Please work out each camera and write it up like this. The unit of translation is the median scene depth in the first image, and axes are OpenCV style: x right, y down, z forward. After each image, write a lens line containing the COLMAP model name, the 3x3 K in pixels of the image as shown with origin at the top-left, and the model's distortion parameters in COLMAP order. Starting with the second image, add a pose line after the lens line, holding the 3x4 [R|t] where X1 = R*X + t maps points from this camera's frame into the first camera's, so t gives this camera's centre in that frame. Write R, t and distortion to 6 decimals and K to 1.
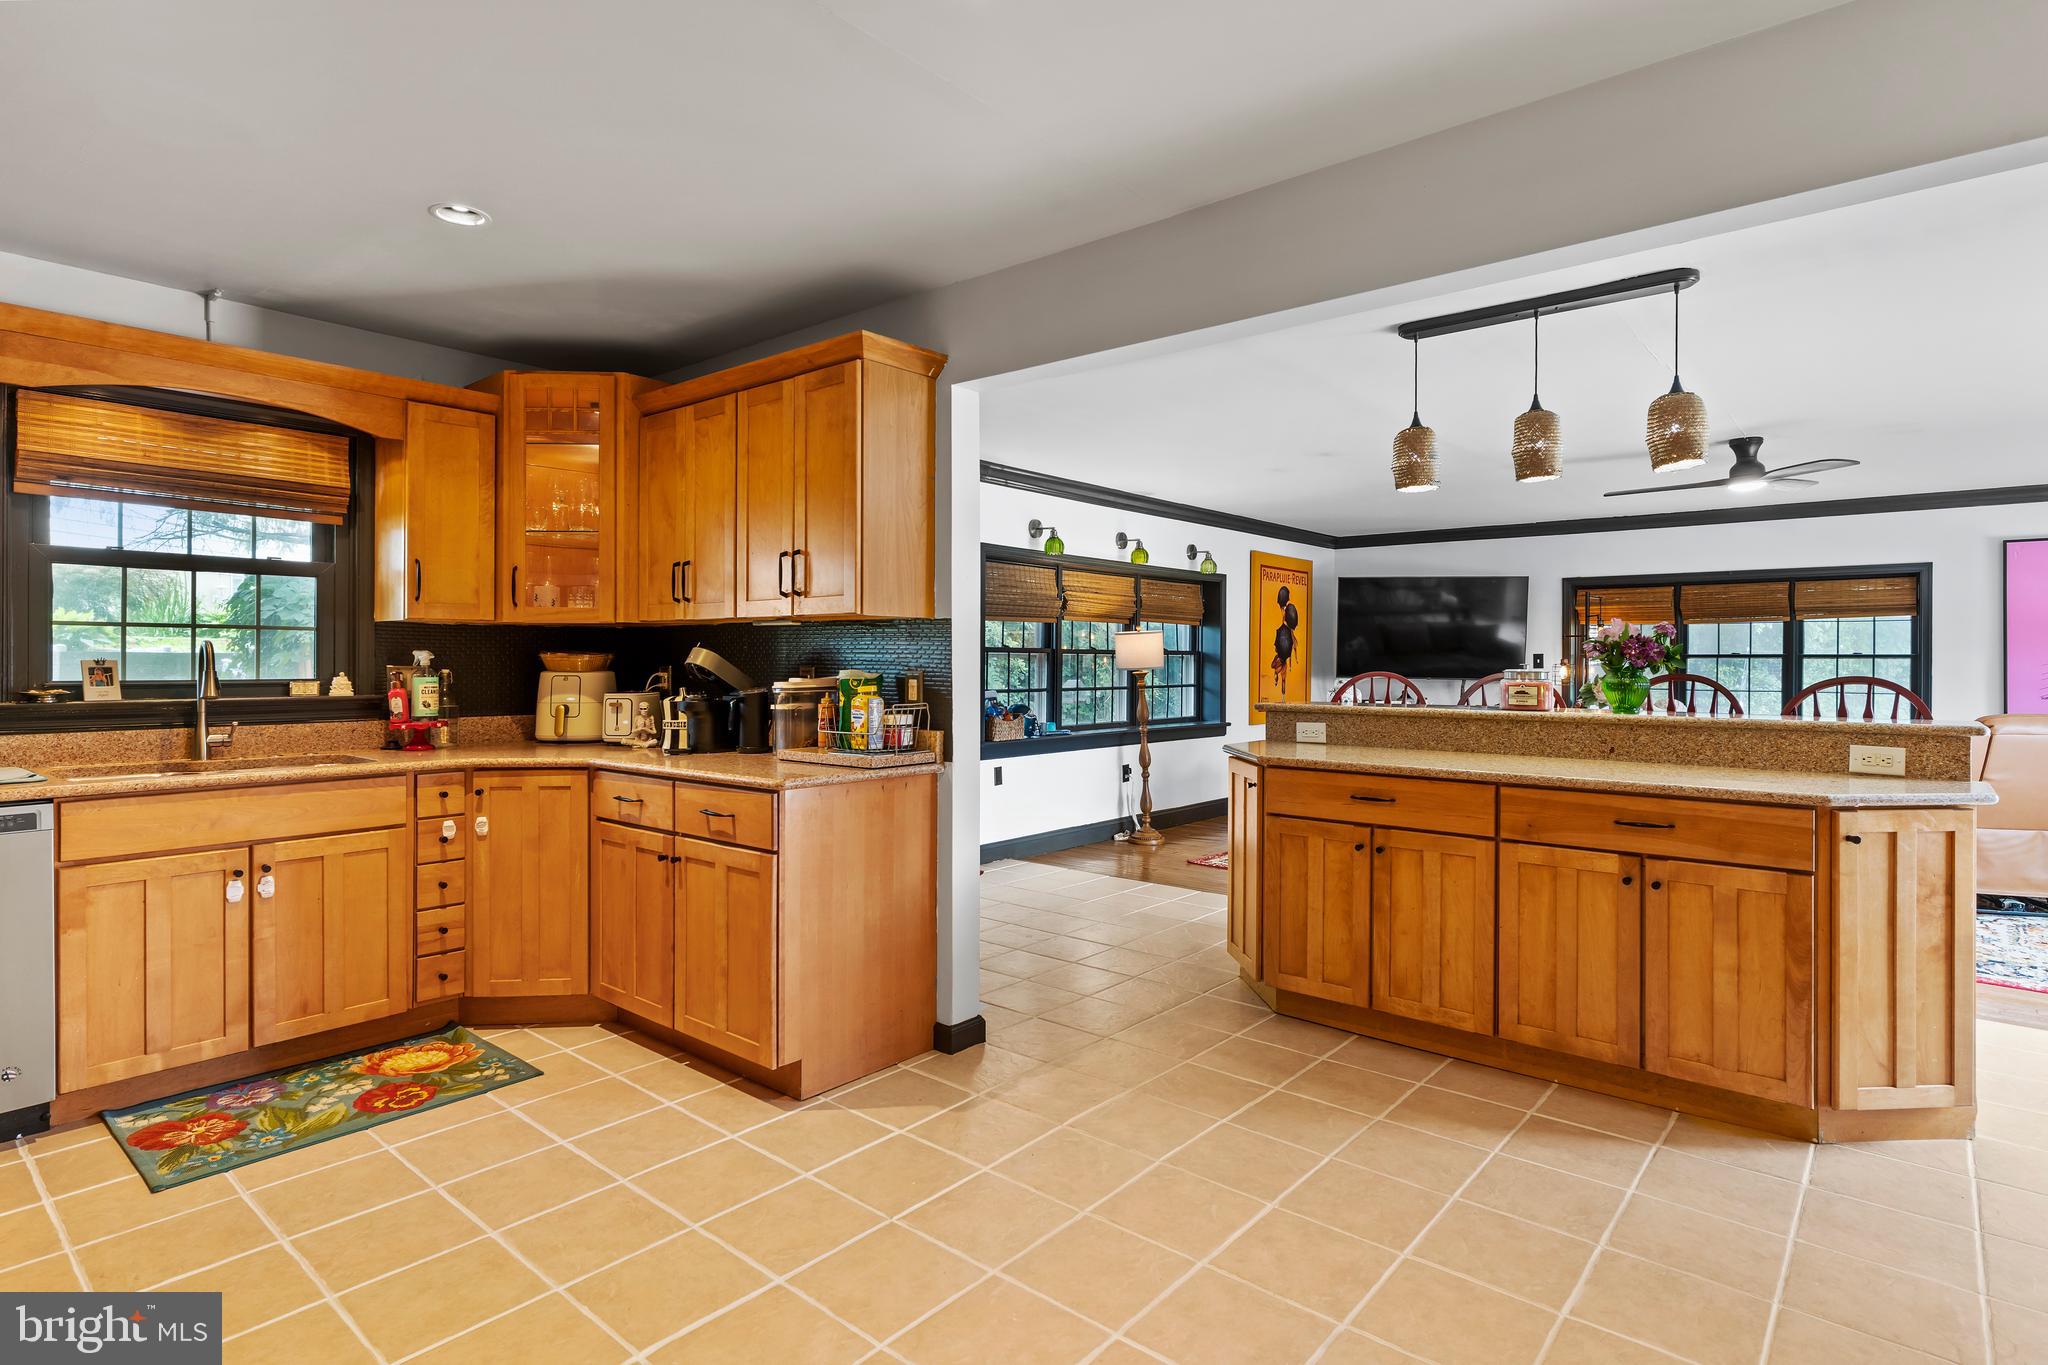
lens RADIAL K [[1050.8, 0, 1013.7], [0, 1050.8, 661.3], [0, 0, 1]] dist [-0.002521, 0.000073]
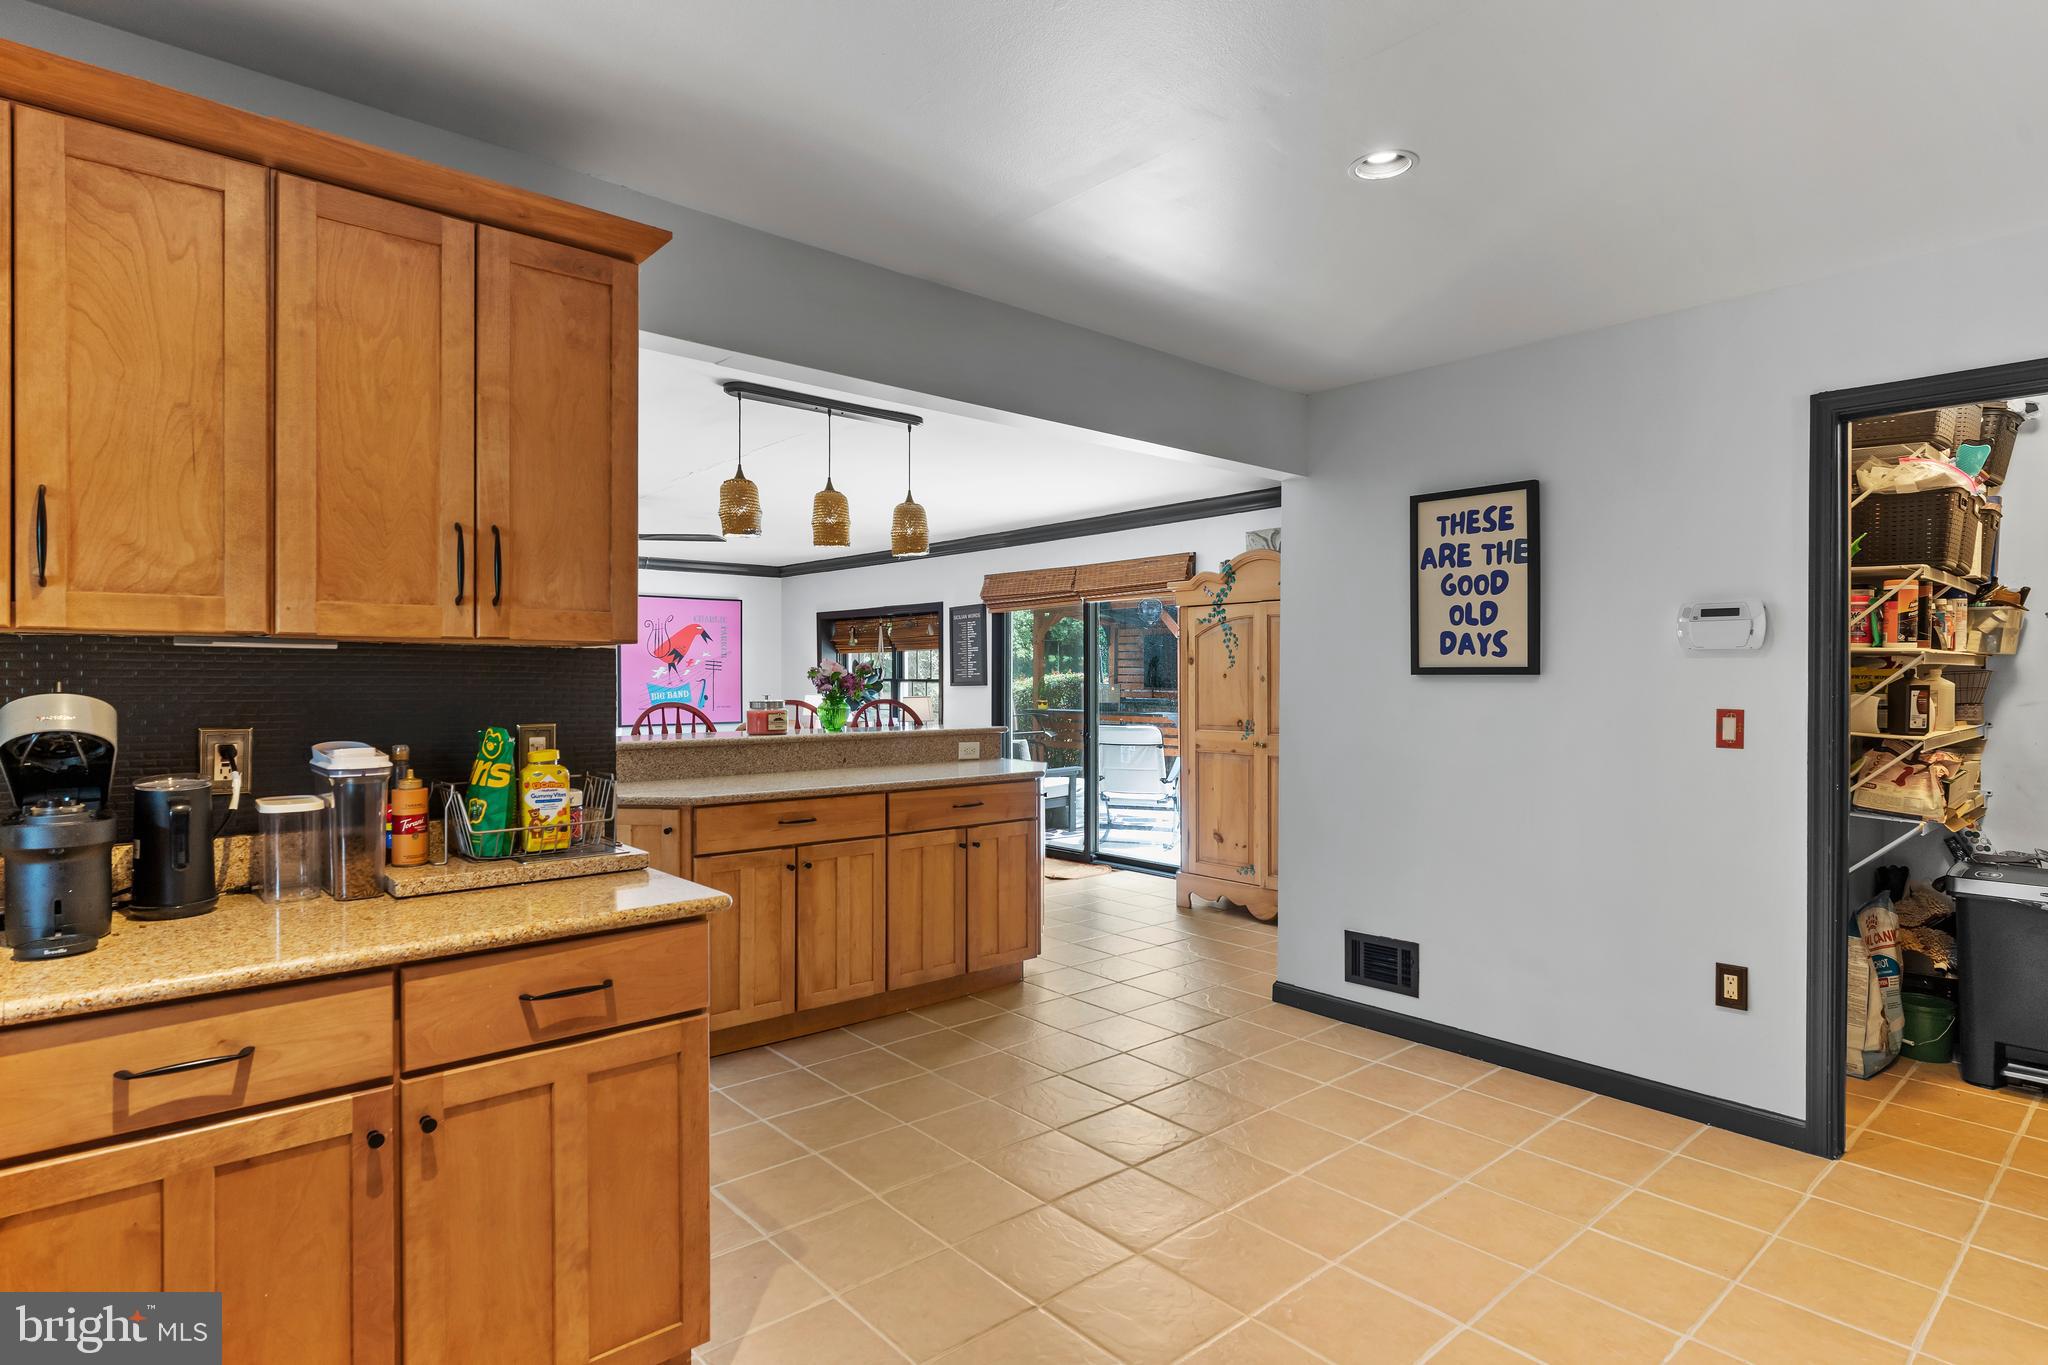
lens RADIAL K [[1050.8, 0, 1015.0], [0, 1050.8, 681.3], [0, 0, 1]] dist [-0.002521, 0.000073]
pose [[0.156512, -0.005225, 0.987662, -0.701360], [0.001329, 0.999986, 0.005080, -0.020999], [-0.987675, 0.000517, 0.156517, 0.592401]]
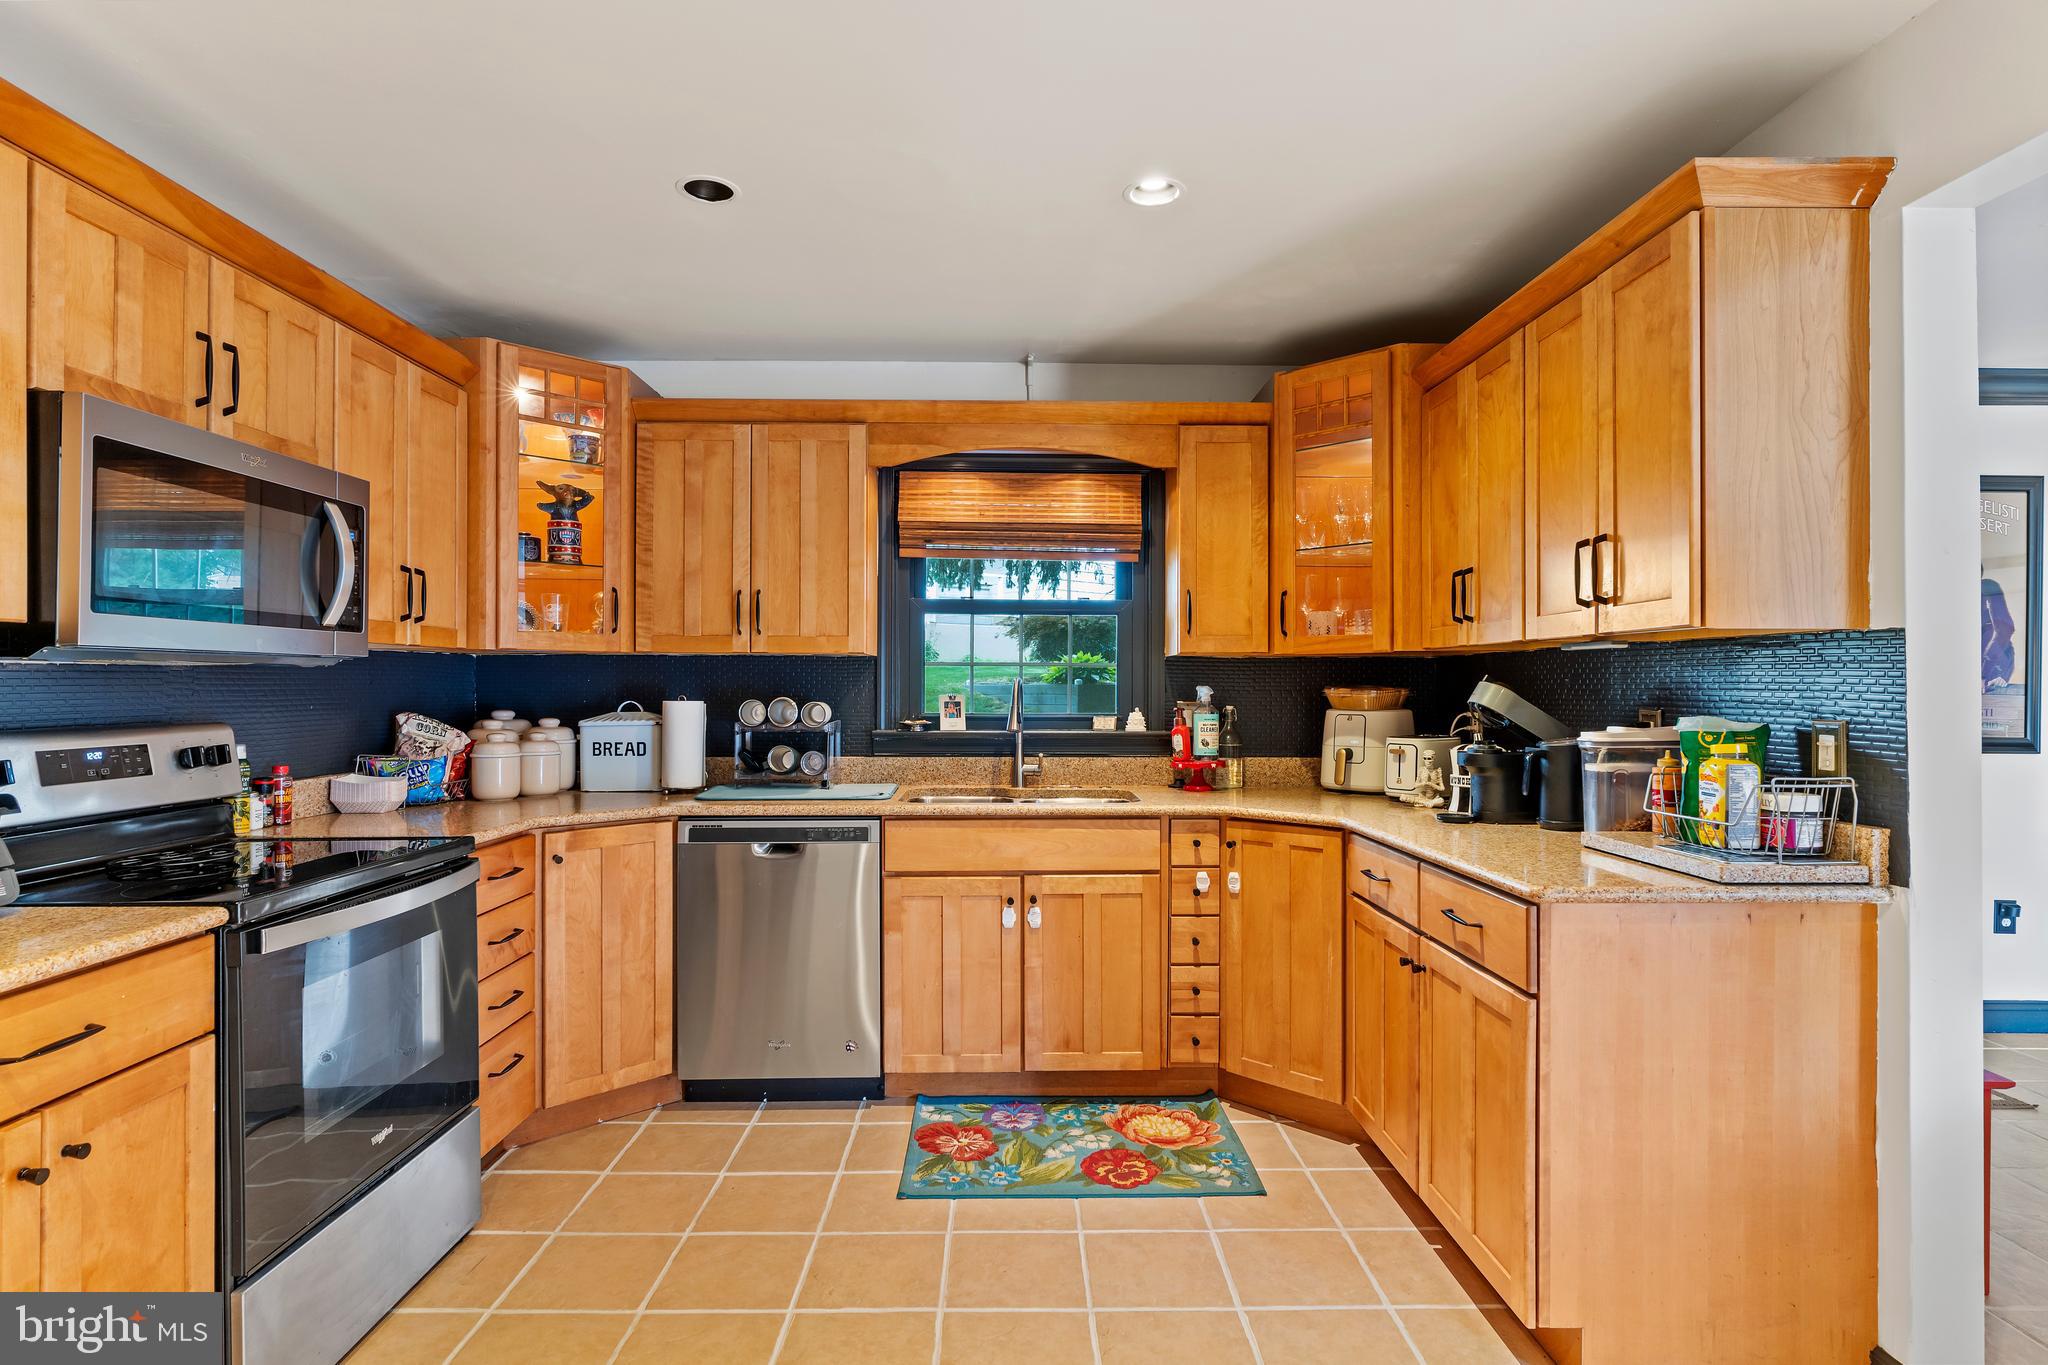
lens RADIAL K [[1050.8, 0, 1015.1], [0, 1050.8, 682.1], [0, 0, 1]] dist [-0.002521, 0.000073]
pose [[0.662392, -0.004428, -0.749145, 0.042686], [-0.000997, 0.999976, -0.006792, -0.007852], [0.749157, 0.005246, 0.662372, 0.270716]]
